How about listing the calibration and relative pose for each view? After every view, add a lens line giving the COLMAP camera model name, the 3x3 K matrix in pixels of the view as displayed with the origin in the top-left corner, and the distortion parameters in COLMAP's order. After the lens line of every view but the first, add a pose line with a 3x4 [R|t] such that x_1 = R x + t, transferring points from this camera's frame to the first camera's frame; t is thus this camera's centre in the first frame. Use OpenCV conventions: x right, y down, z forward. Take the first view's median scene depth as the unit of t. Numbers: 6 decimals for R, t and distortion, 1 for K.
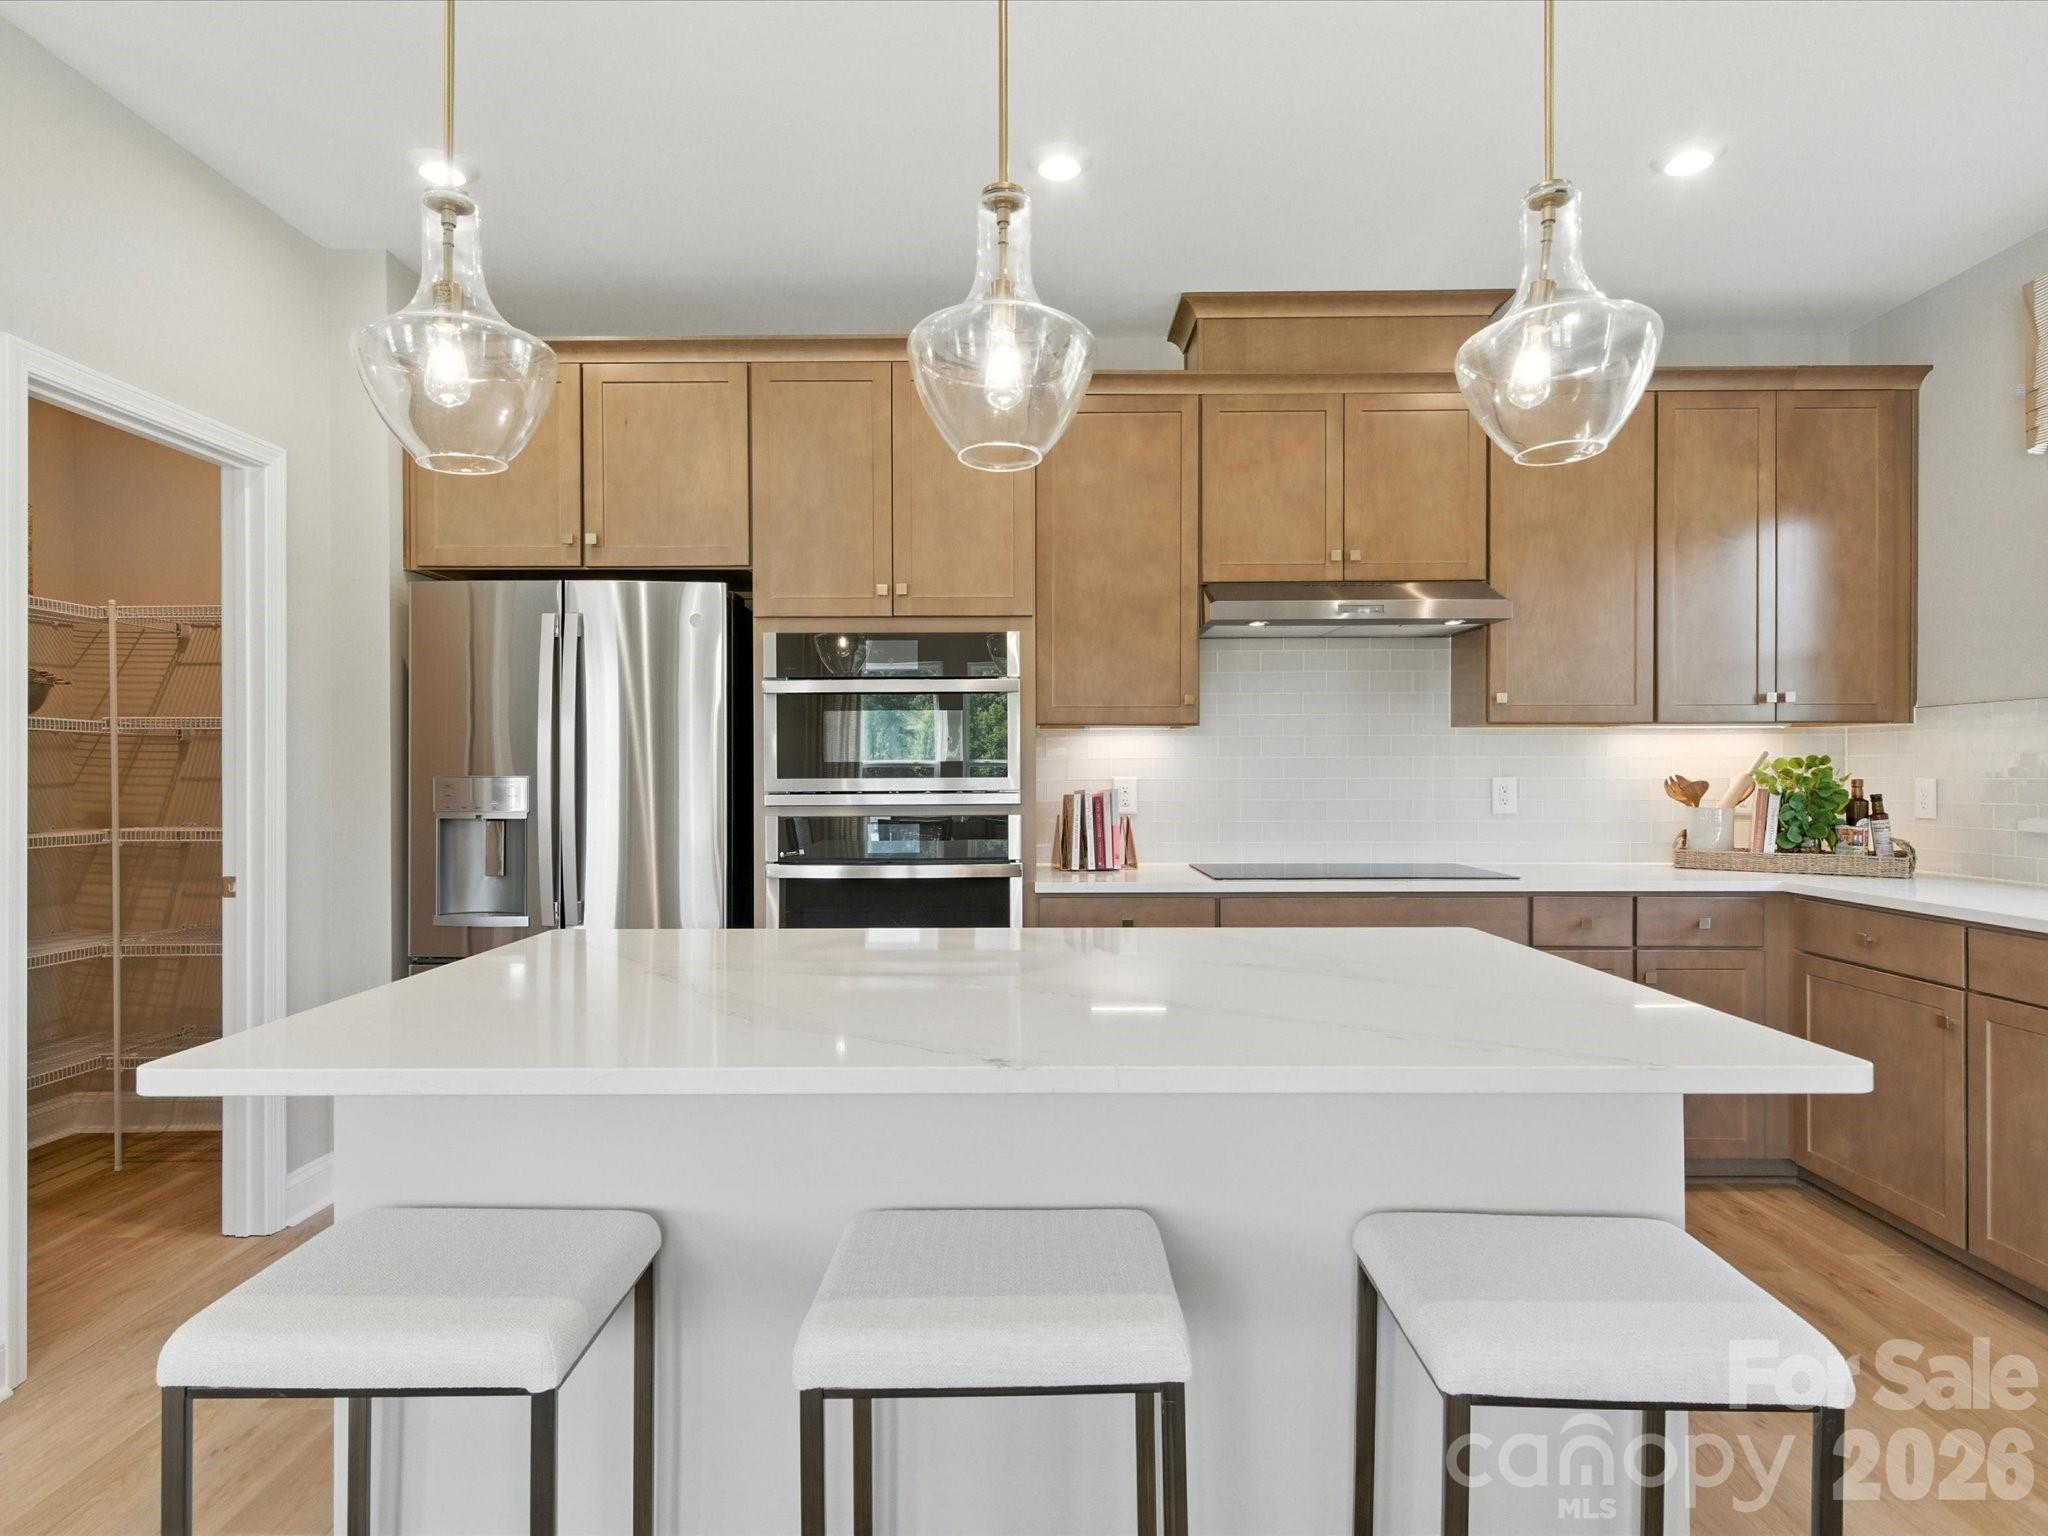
lens RADIAL K [[1146.1, 0, 1024.0], [0, 1146.1, 768.0], [0, 0, 1]] dist [0.022164, -0.018440]
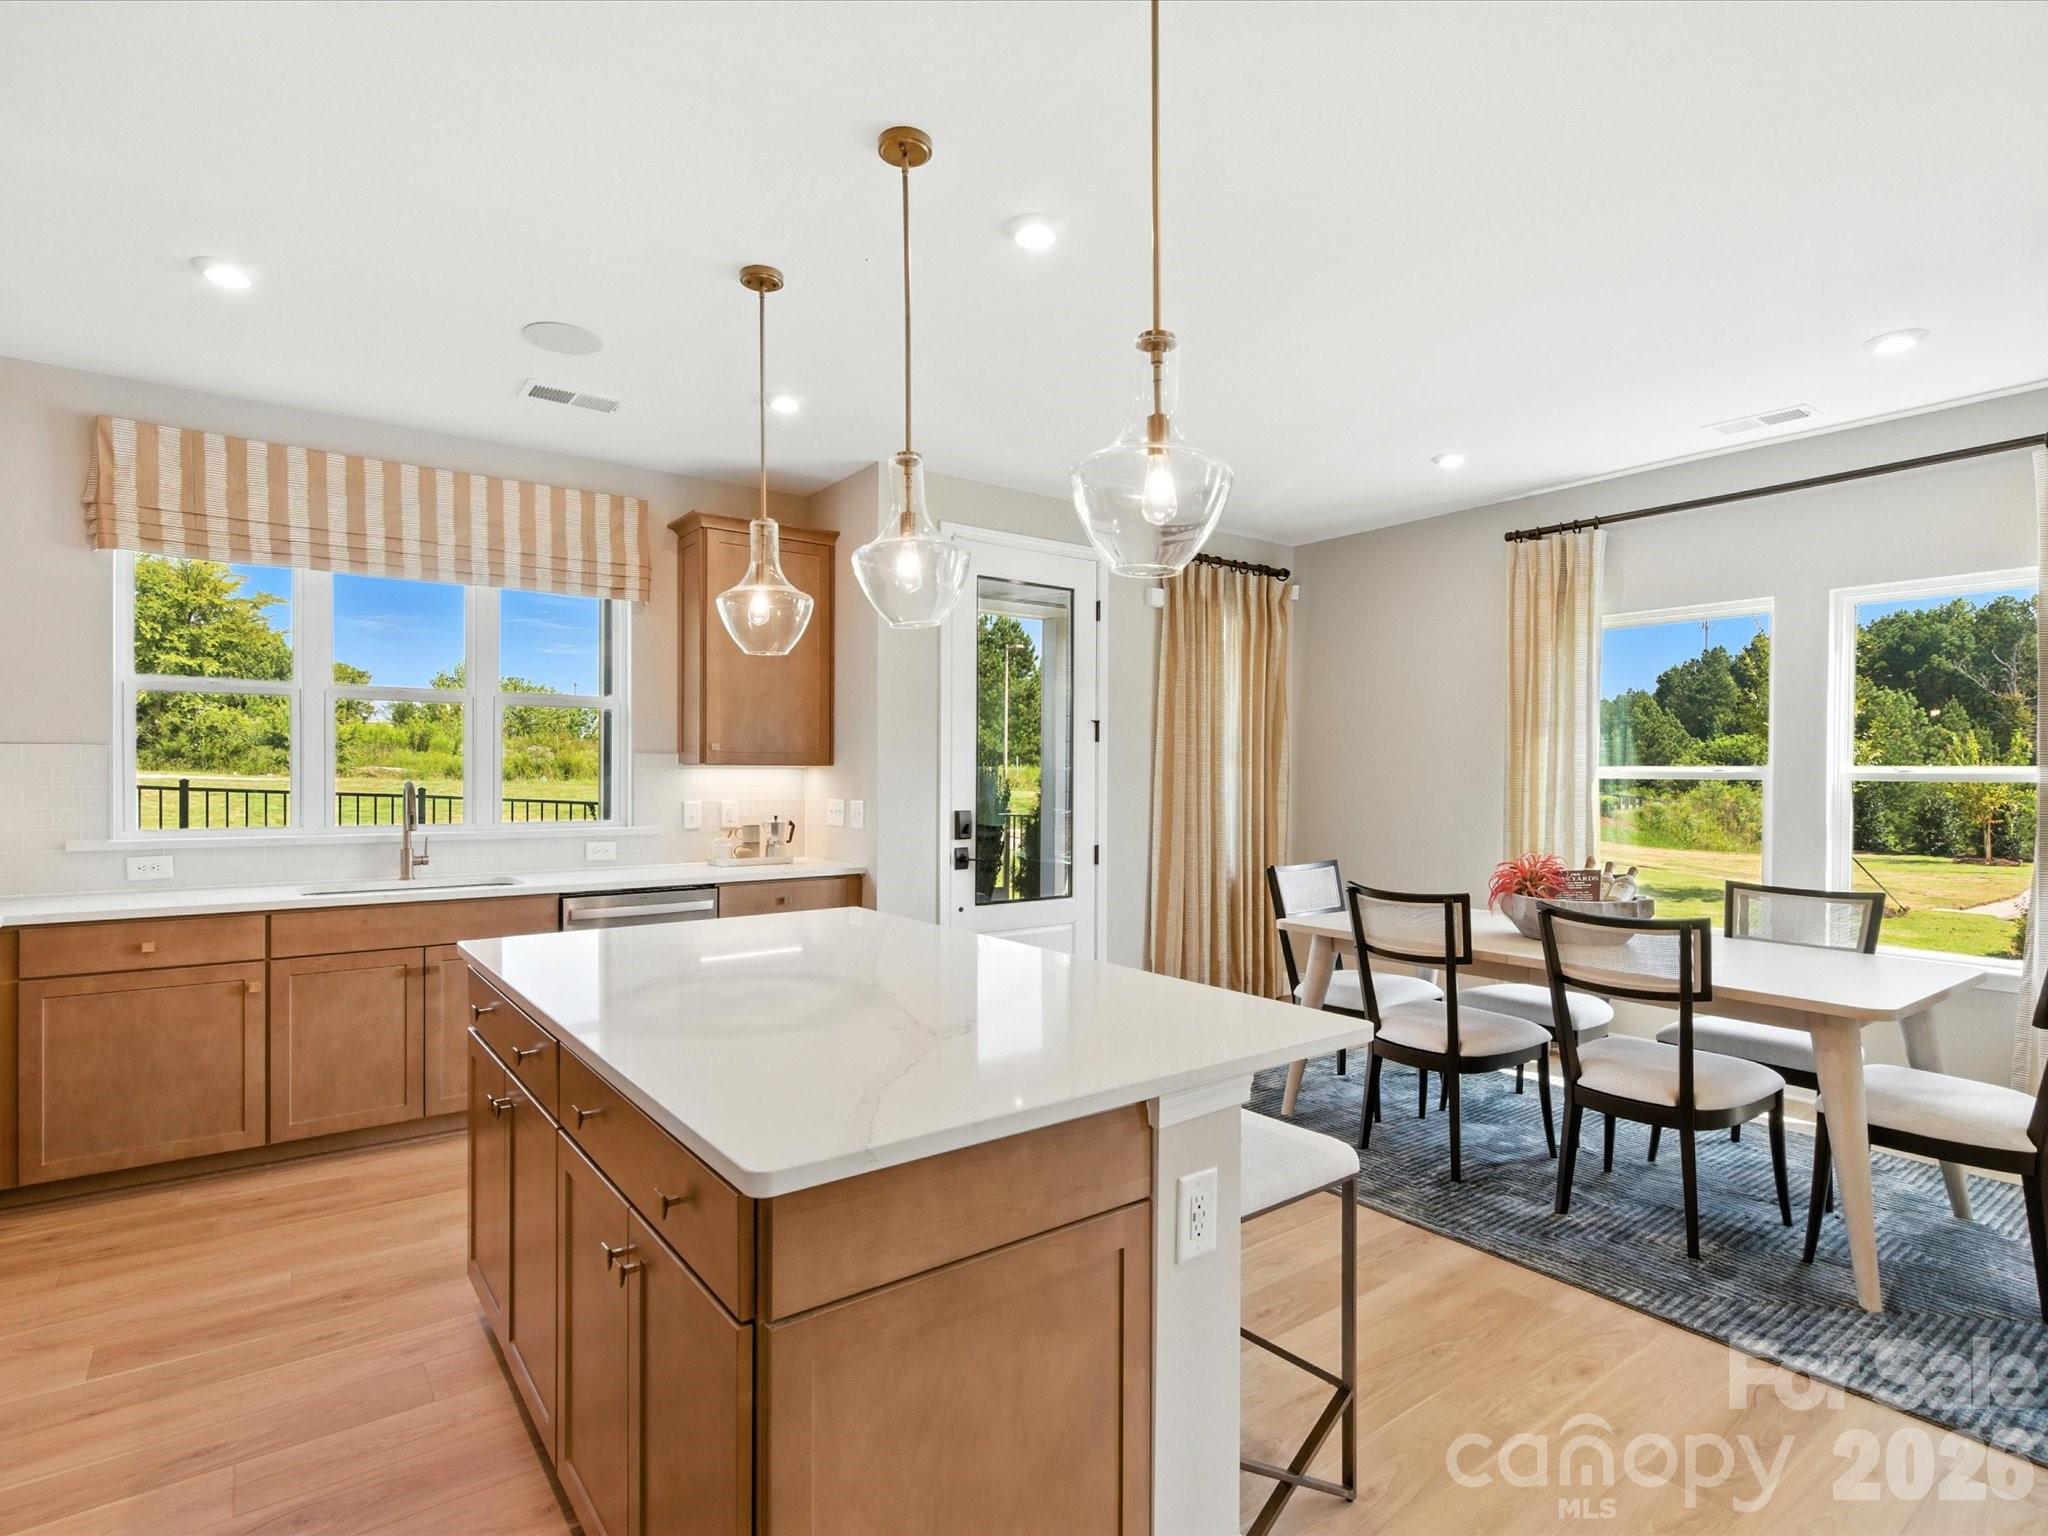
lens RADIAL K [[1032.0, 0, 1015.1], [0, 1032.0, 775.7], [0, 0, 1]] dist [0.001141, -0.001768]
pose [[-0.601733, 0.001019, 0.798697, -0.554821], [0.000007, 0.999999, -0.001270, -0.022169], [-0.798697, -0.000758, -0.601733, 0.778314]]
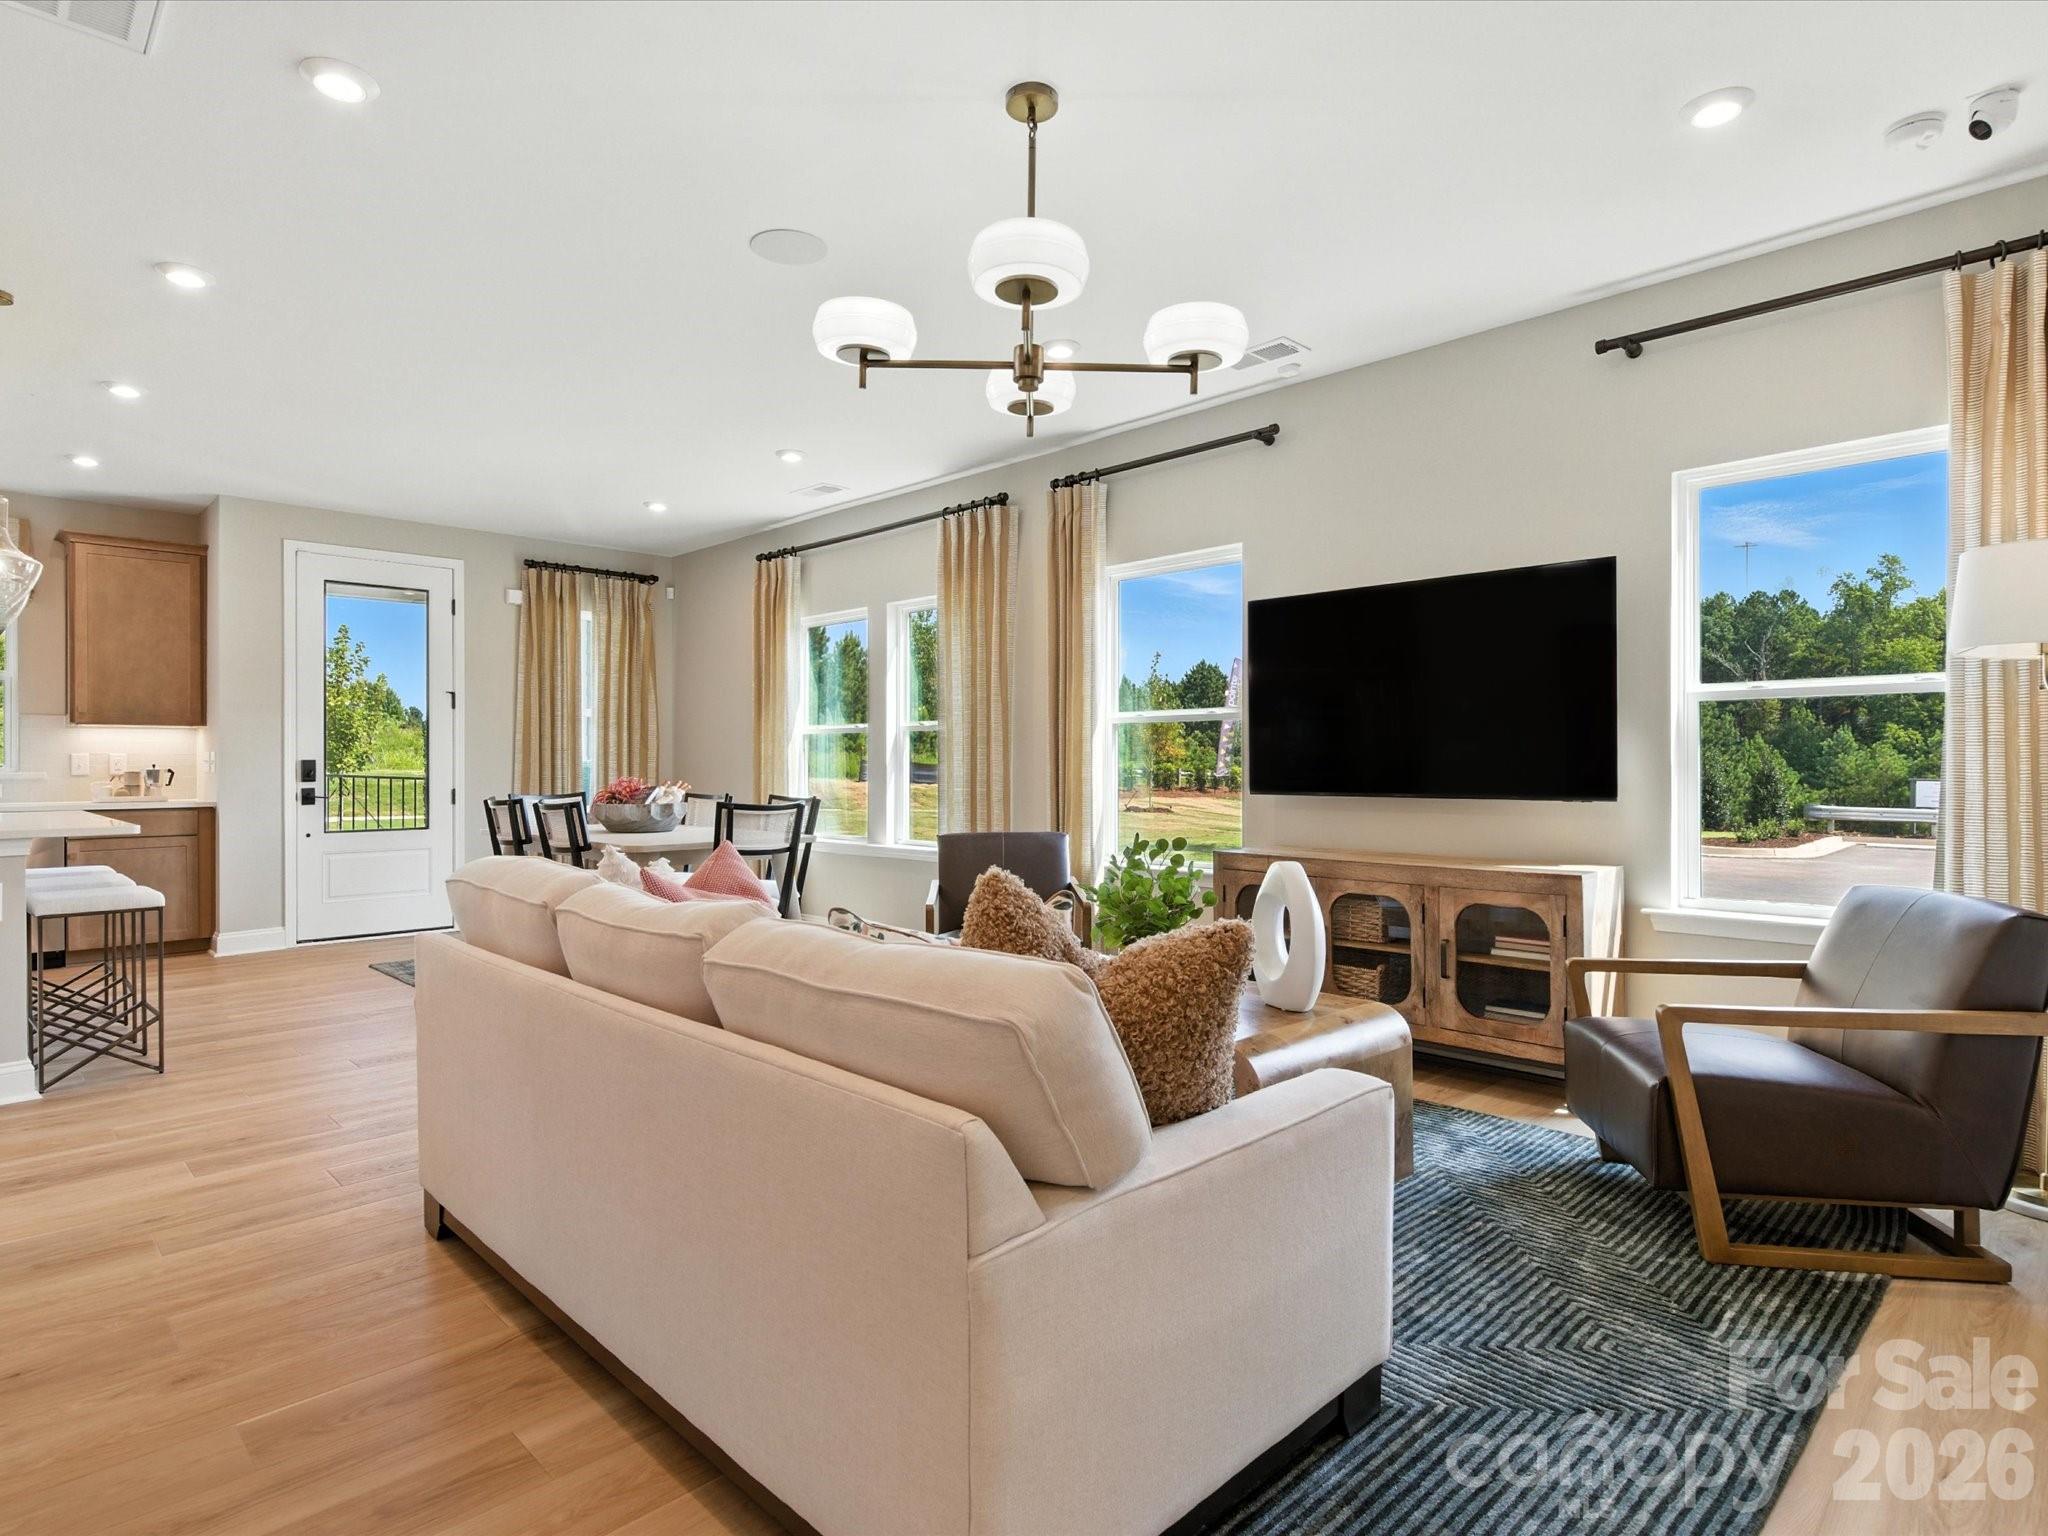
lens RADIAL K [[1103.6, 0, 1031.2], [0, 1103.6, 760.1], [0, 0, 1]] dist [-0.001157, -0.000833]
pose [[-0.707873, 0.008224, 0.706292, -1.612884], [0.006153, 0.999966, -0.005476, 0.038785], [-0.706313, 0.000470, -0.707899, 0.493862]]
